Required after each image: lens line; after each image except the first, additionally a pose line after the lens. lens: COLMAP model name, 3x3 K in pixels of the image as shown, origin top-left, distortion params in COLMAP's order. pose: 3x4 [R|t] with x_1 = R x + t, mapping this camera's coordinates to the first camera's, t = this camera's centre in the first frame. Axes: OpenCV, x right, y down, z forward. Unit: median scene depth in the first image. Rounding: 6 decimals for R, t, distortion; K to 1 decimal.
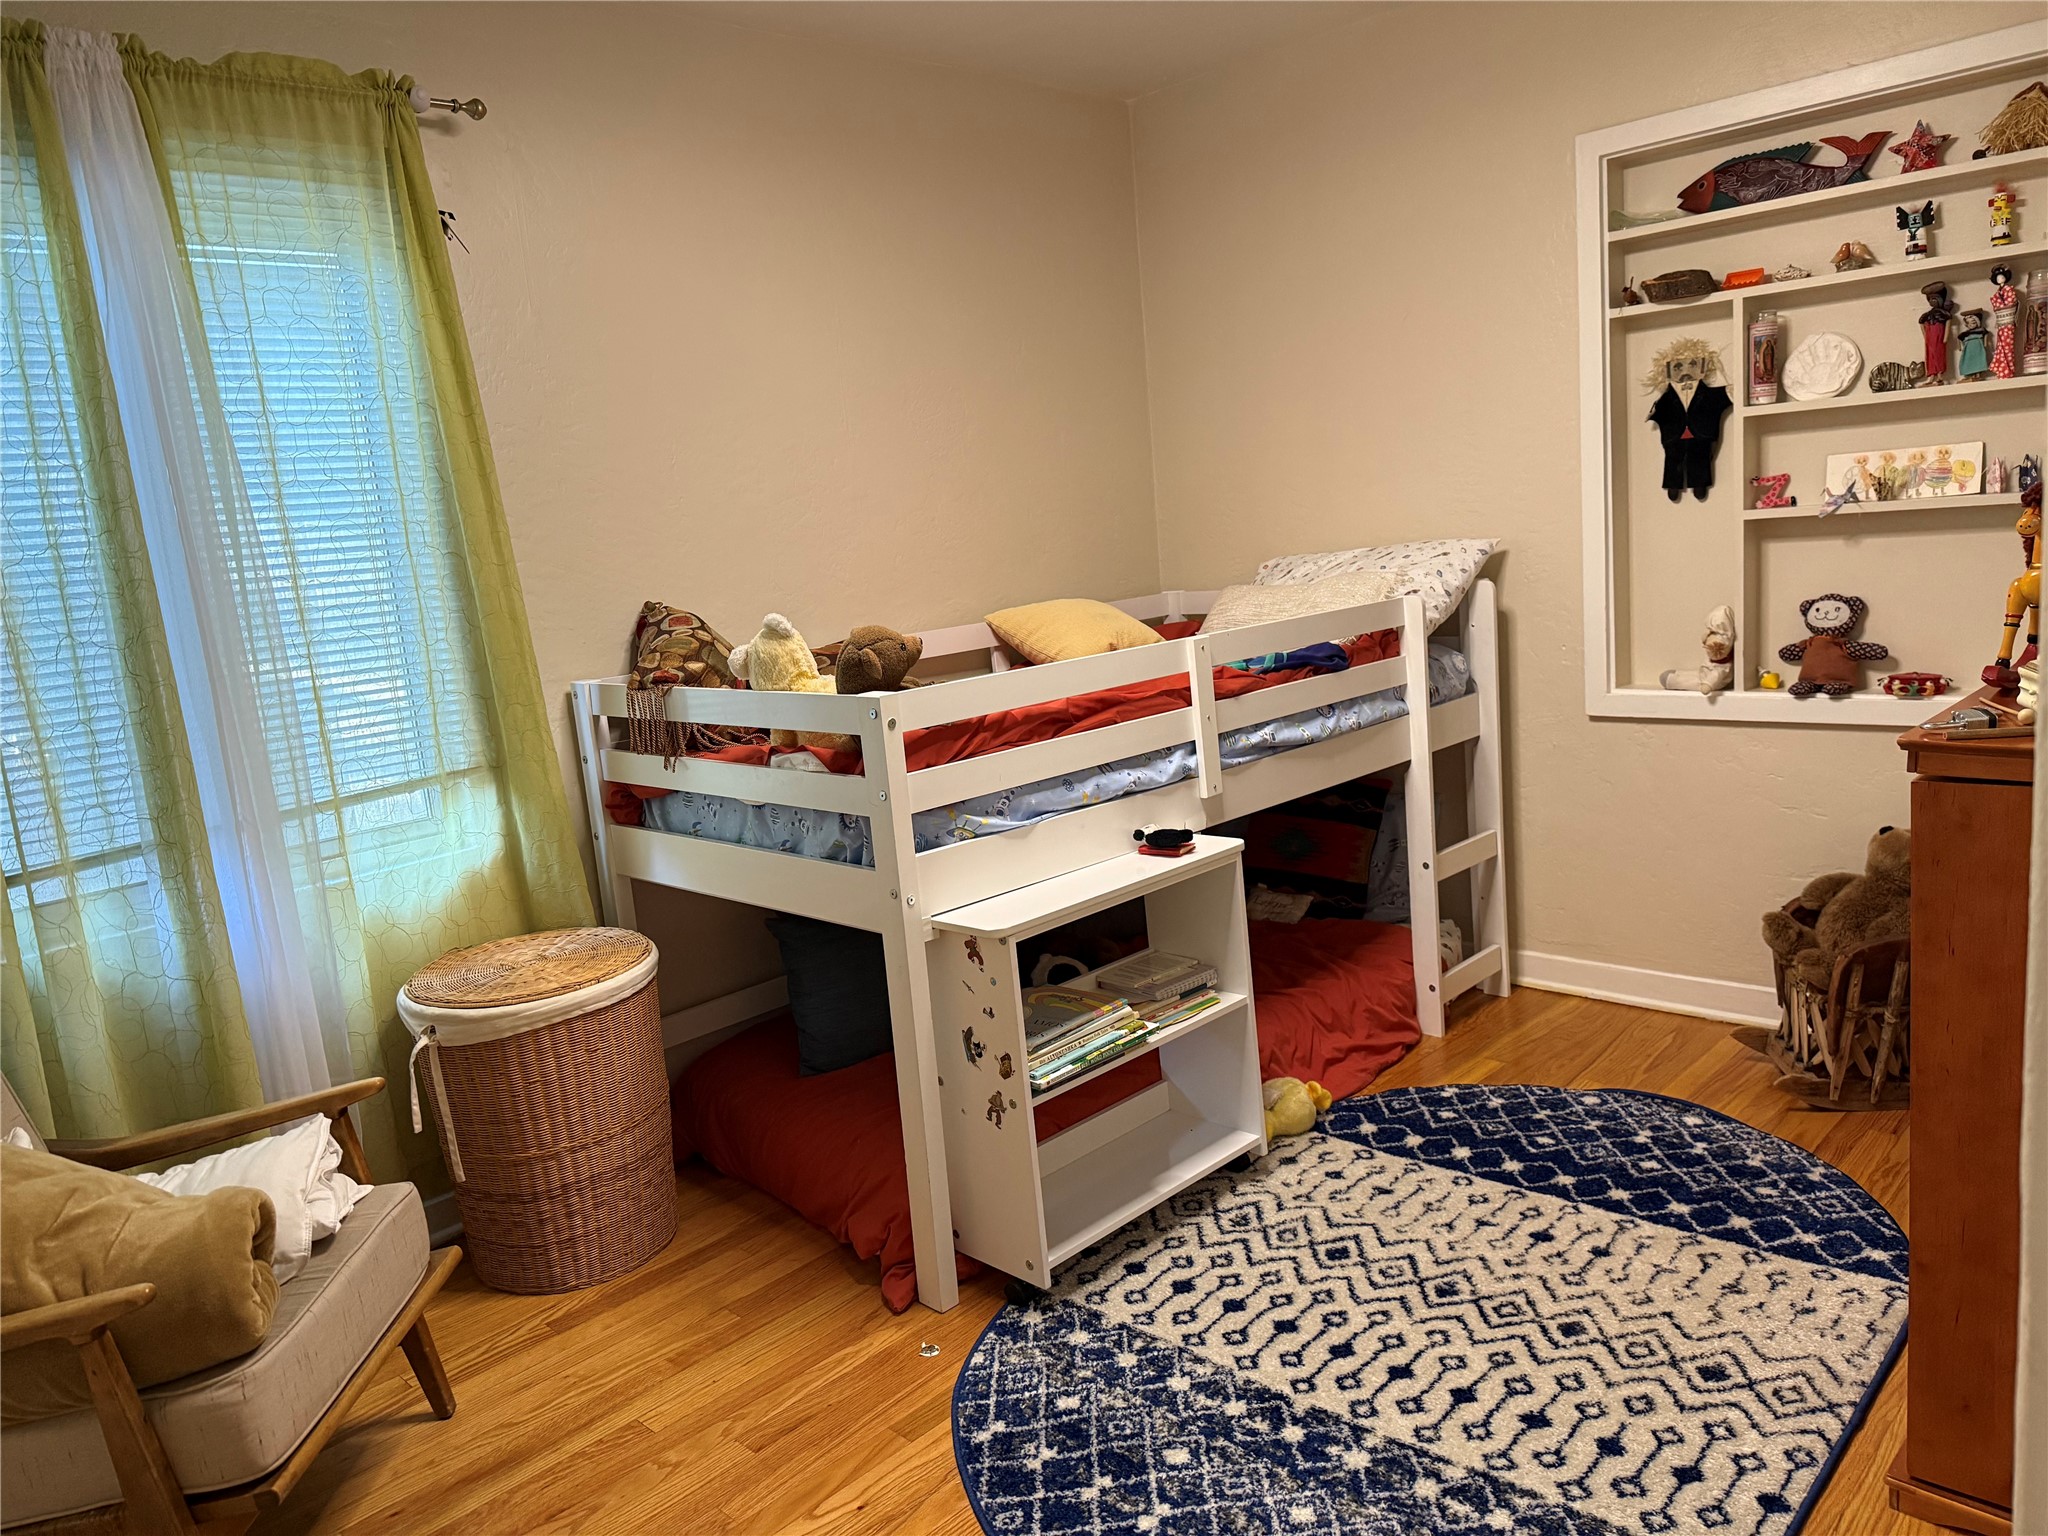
lens RADIAL K [[1441.8, 0, 1033.9], [0, 1441.8, 785.4], [0, 0, 1]] dist [0.079903, -0.122227]
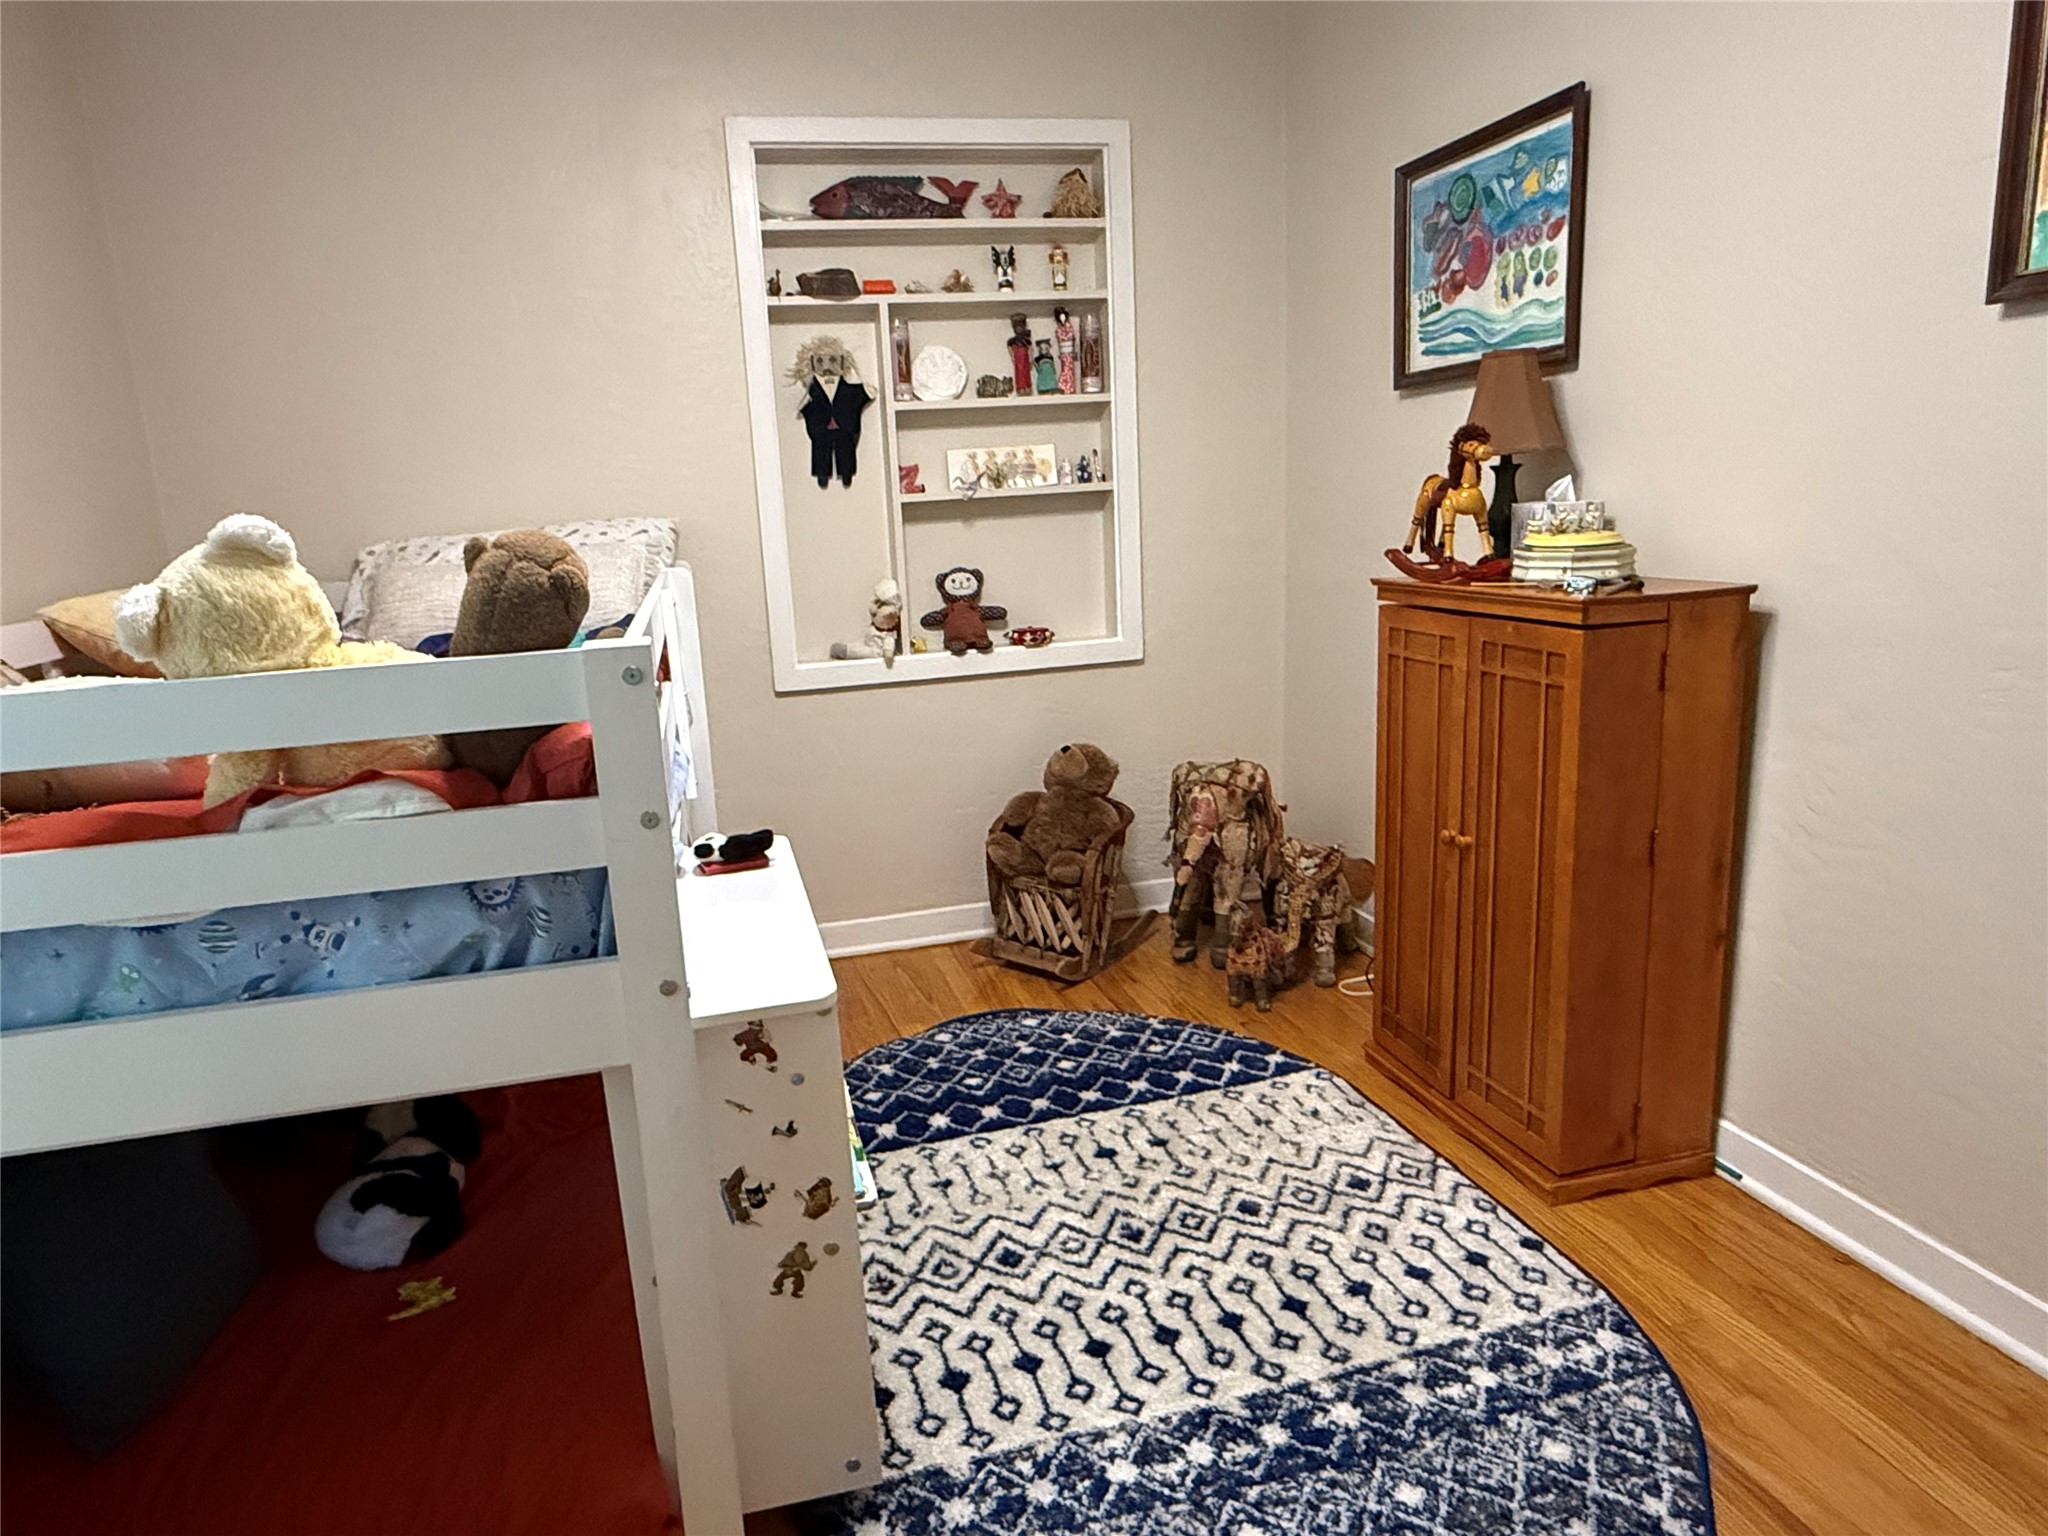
lens RADIAL K [[1241.0, 0, 1018.2], [0, 1241.0, 777.7], [0, 0, 1]] dist [-0.010851, 0.002582]
pose [[0.536323, -0.133222, 0.833432, -0.354786], [0.161291, 0.985443, 0.053728, -0.009960], [-0.828458, 0.105610, 0.550003, 0.500325]]
